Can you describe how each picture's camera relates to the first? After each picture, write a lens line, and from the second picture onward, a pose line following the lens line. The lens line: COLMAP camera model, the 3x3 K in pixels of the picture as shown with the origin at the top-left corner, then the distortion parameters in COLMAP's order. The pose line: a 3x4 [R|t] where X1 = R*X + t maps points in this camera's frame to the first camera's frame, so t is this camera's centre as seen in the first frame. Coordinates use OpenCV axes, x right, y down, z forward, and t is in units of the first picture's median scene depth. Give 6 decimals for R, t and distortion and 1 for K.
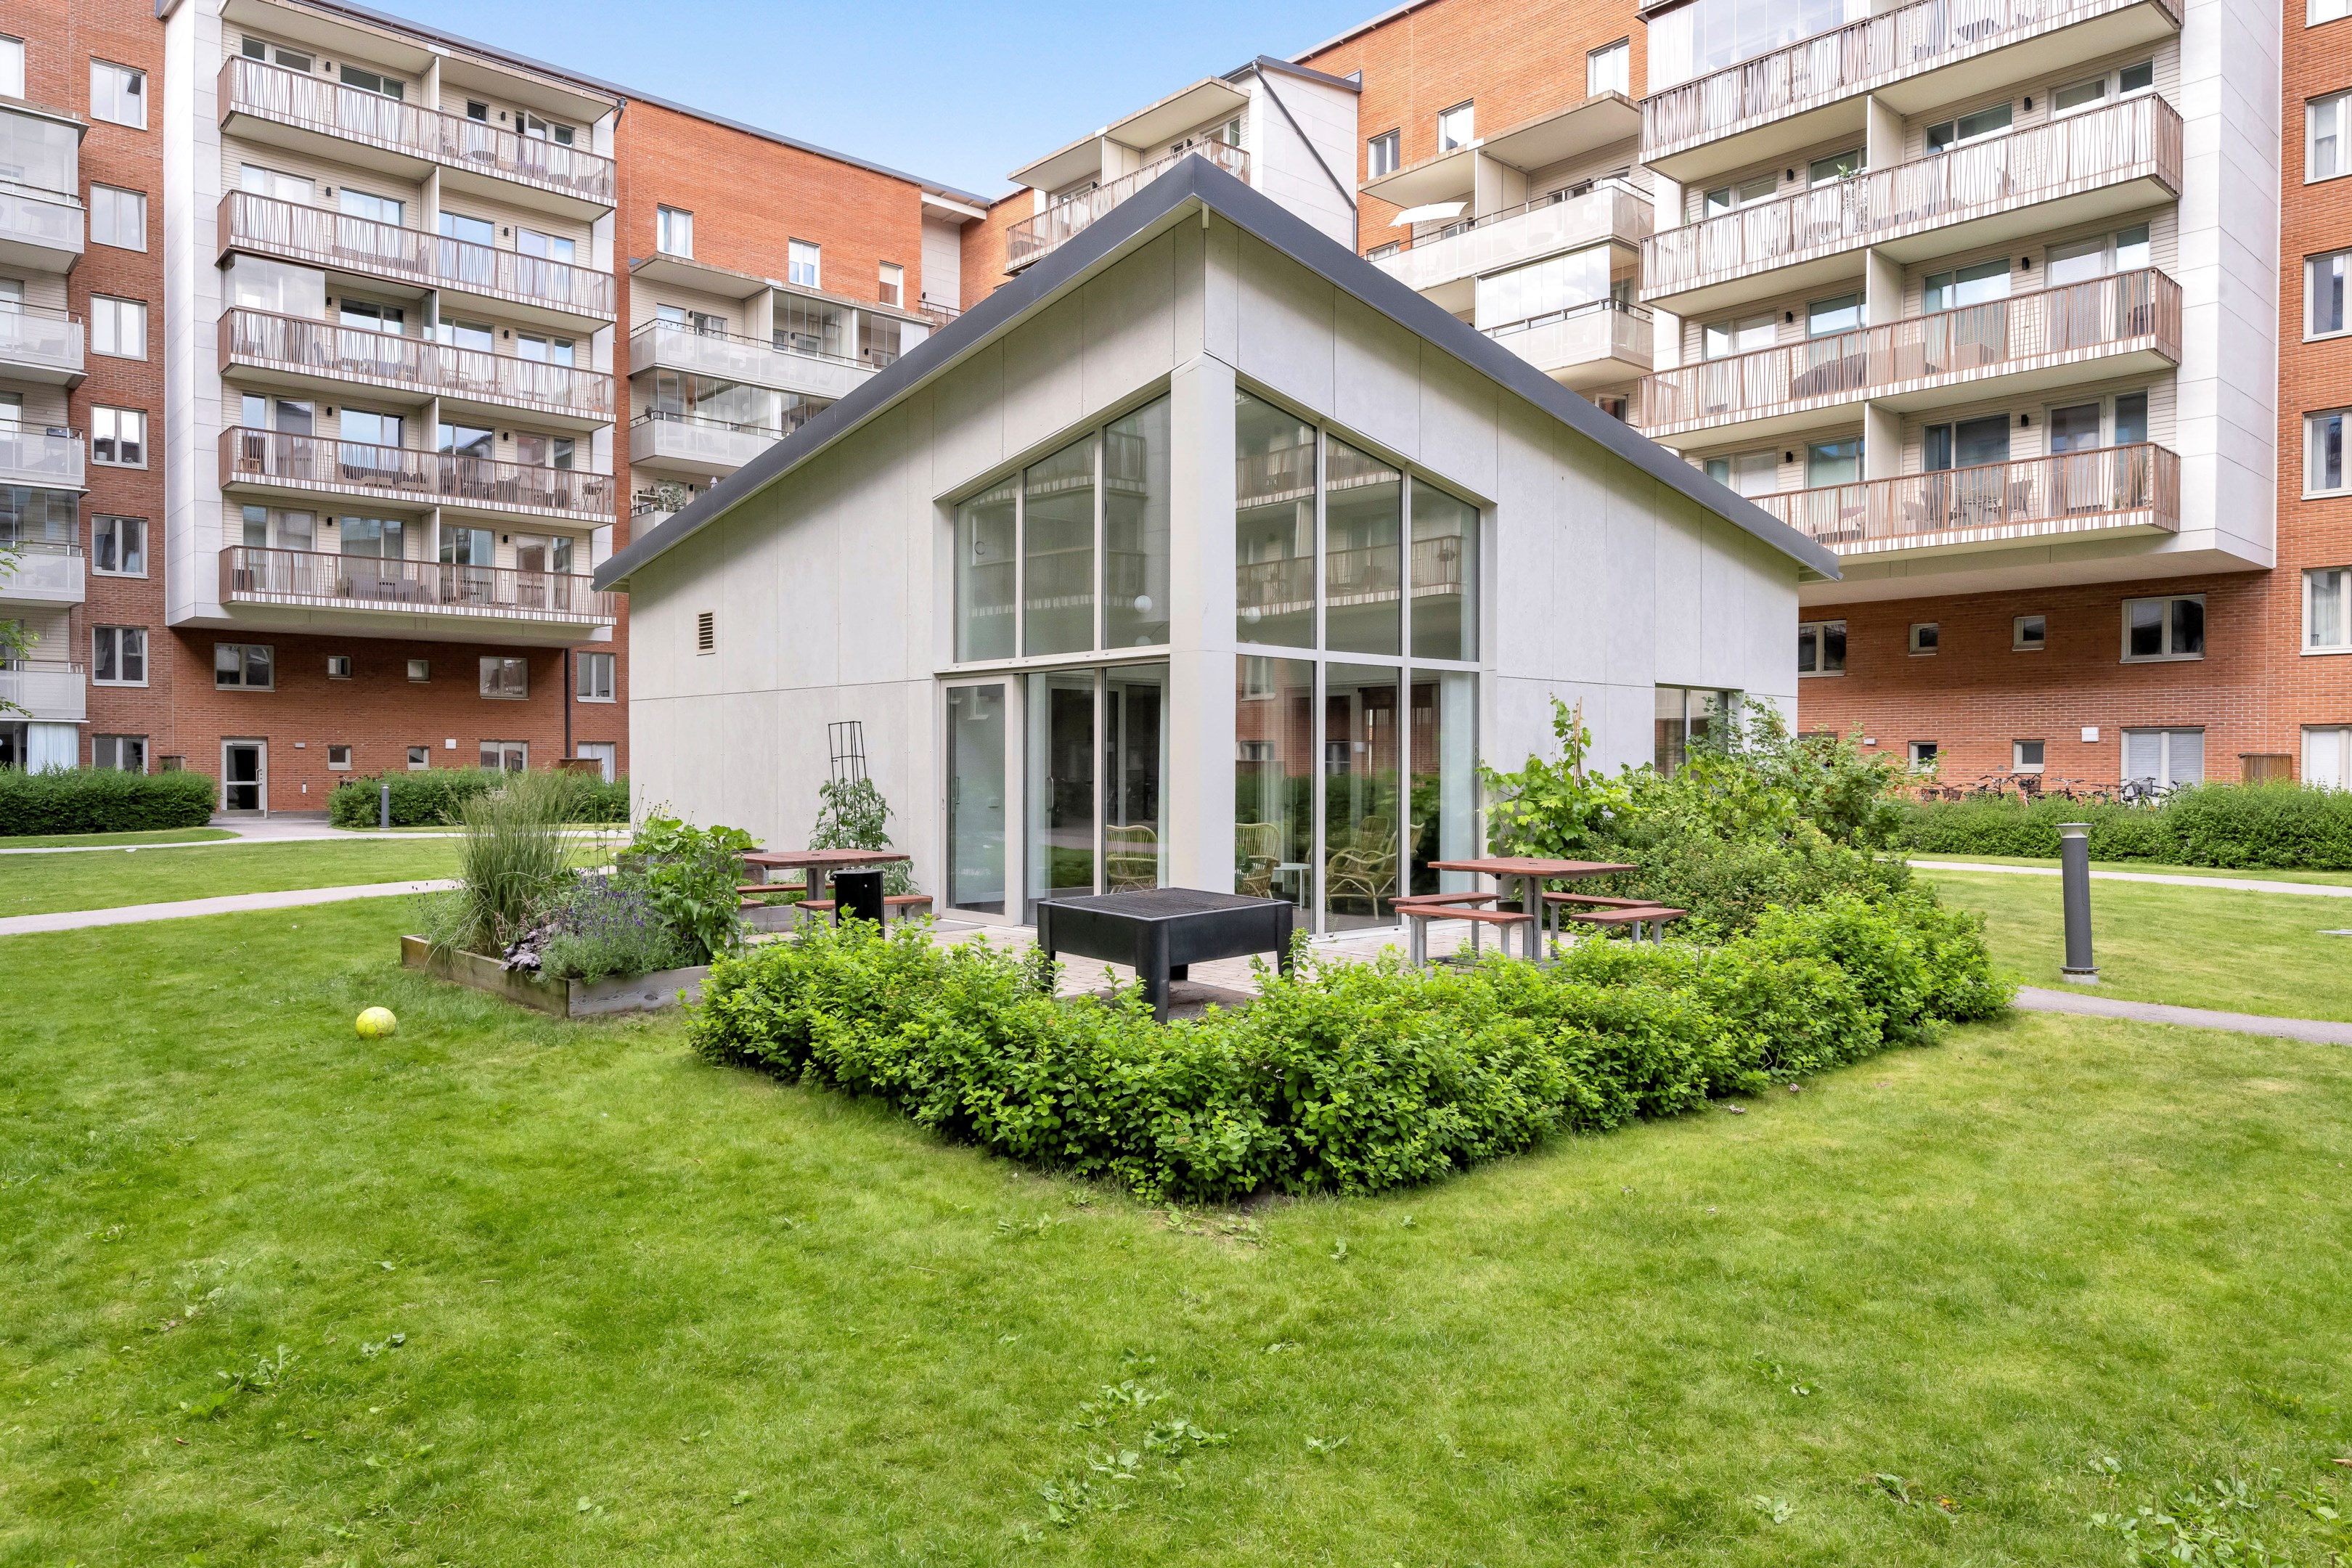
lens RADIAL K [[1535.2, 0, 1176.0], [0, 1535.2, 784.0], [0, 0, 1]] dist [0.001435, 0.002490]
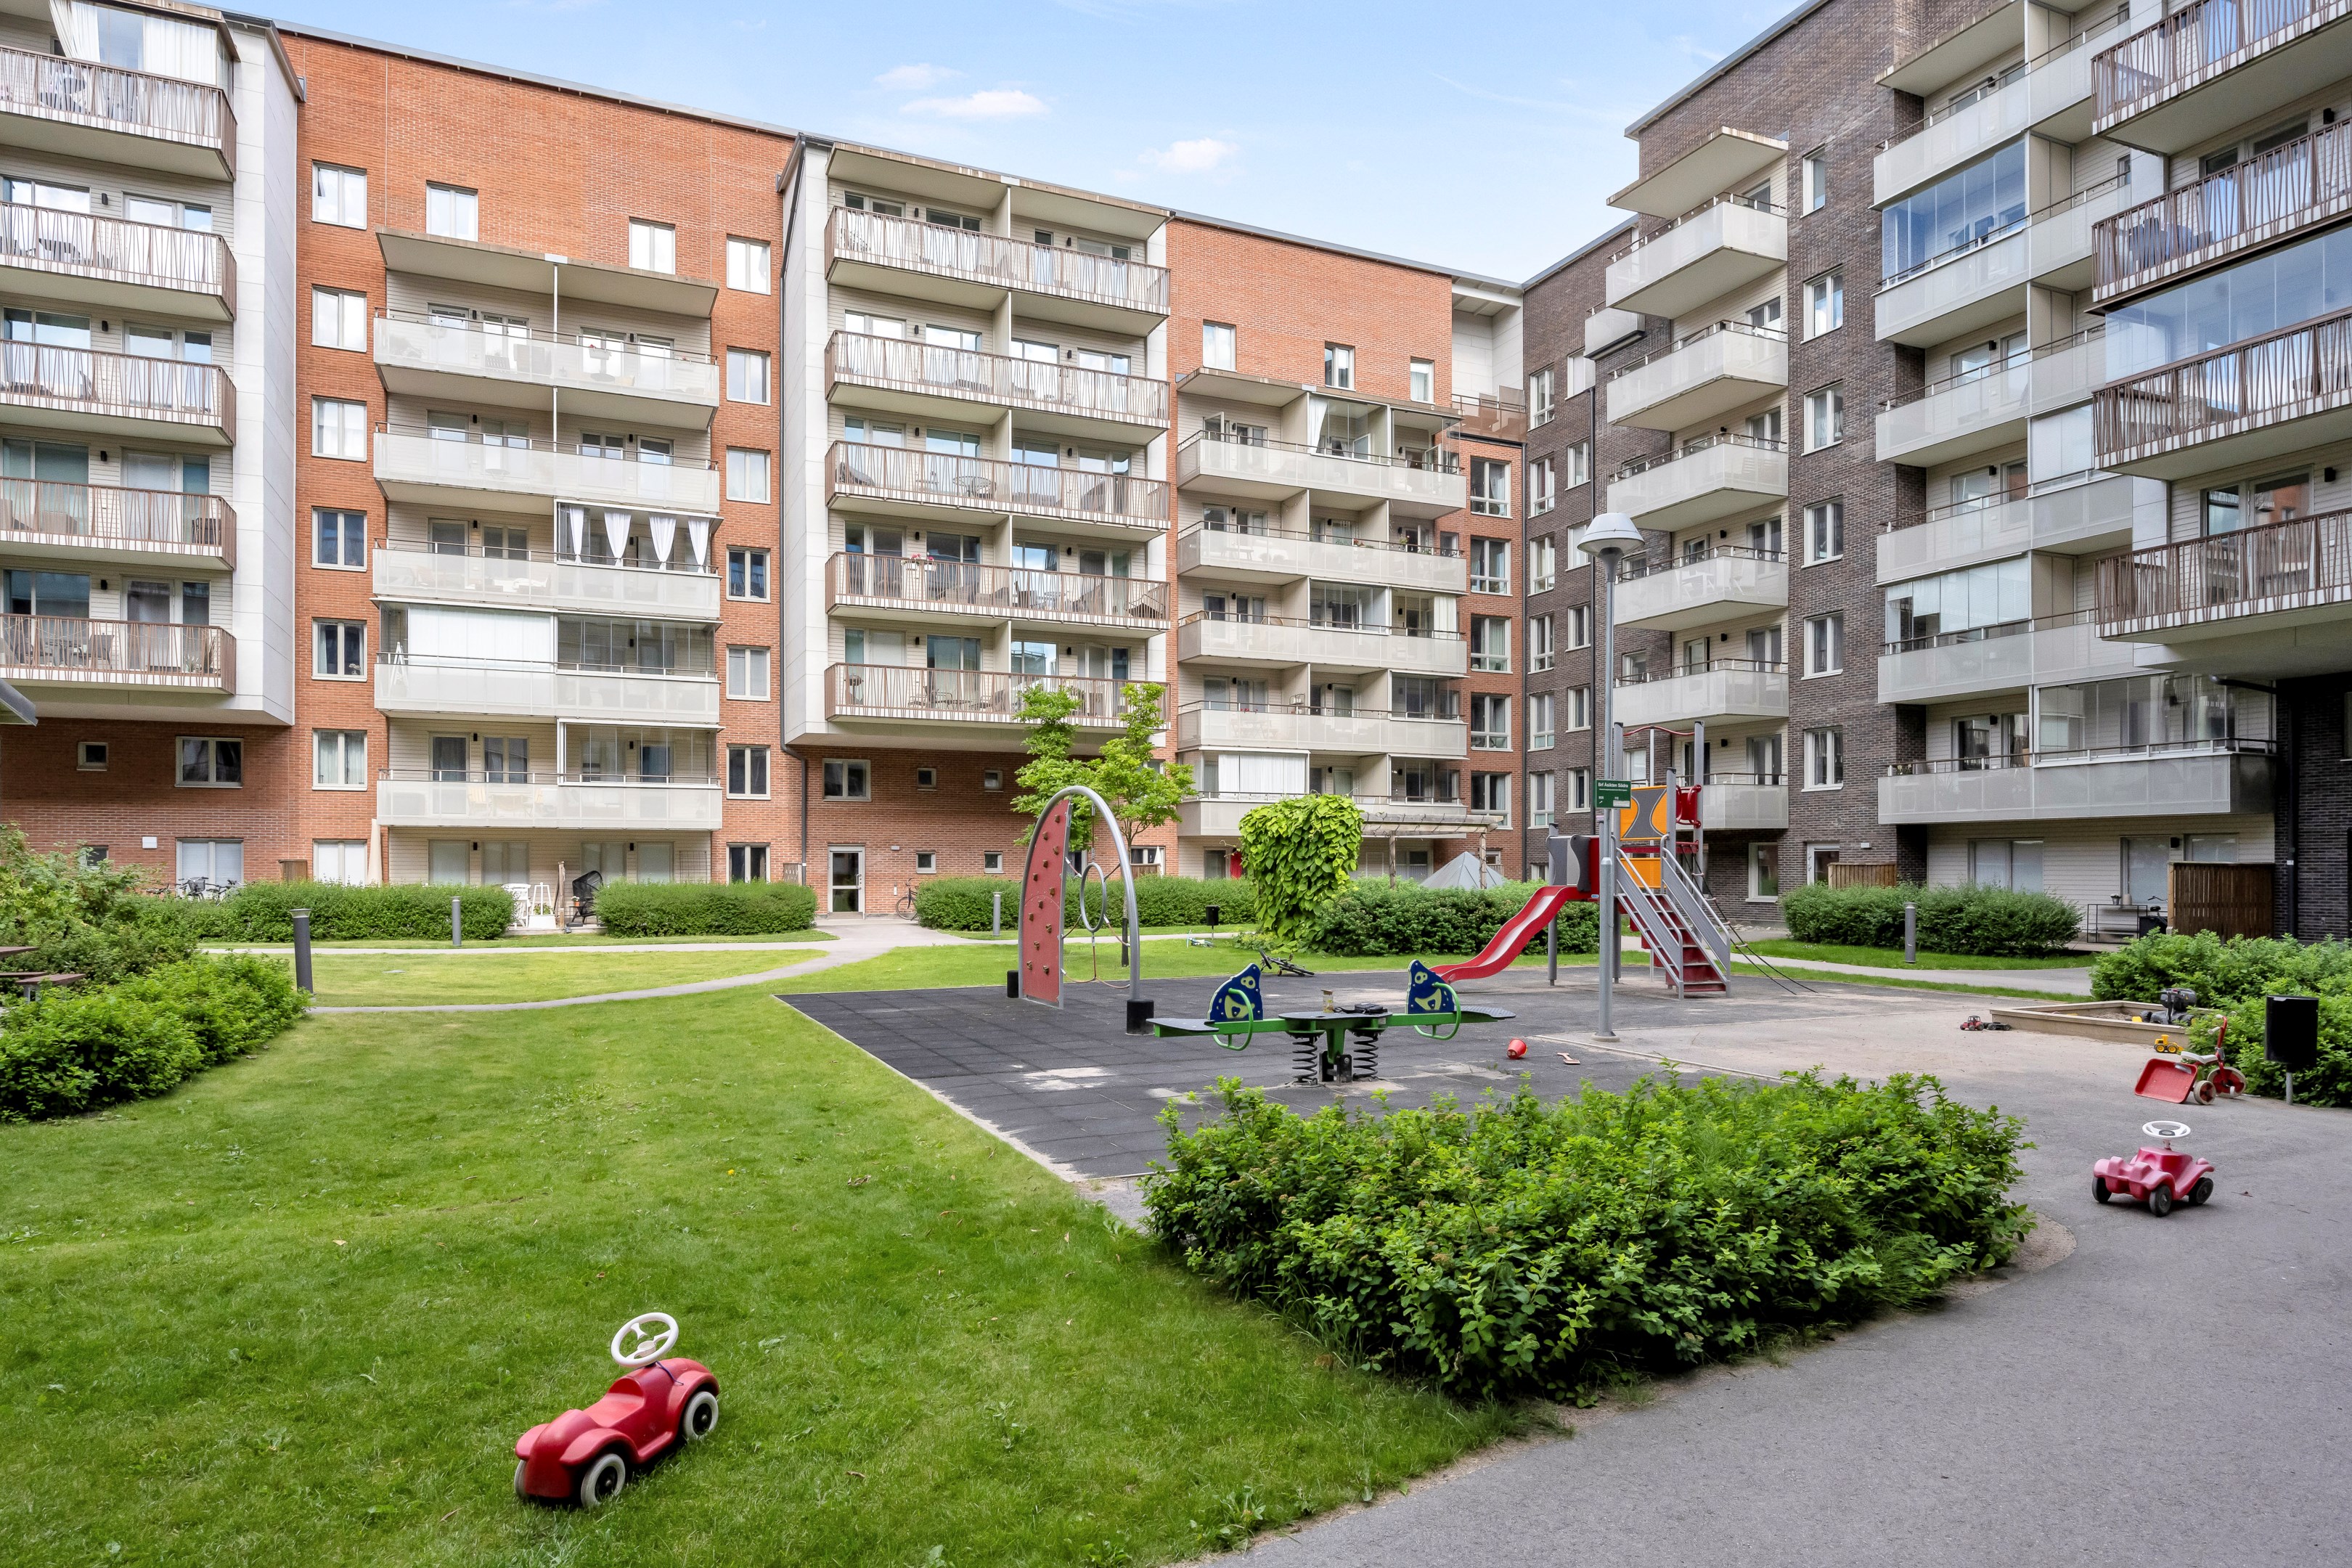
lens RADIAL K [[1375.7, 0, 1176.8], [0, 1375.7, 866.7], [0, 0, 1]] dist [0.001681, 0.001002]
pose [[0.320188, -0.000091, 0.947354, -0.220782], [0.008392, 0.999961, -0.002740, -0.003333], [-0.947317, 0.008827, 0.320176, -0.160903]]
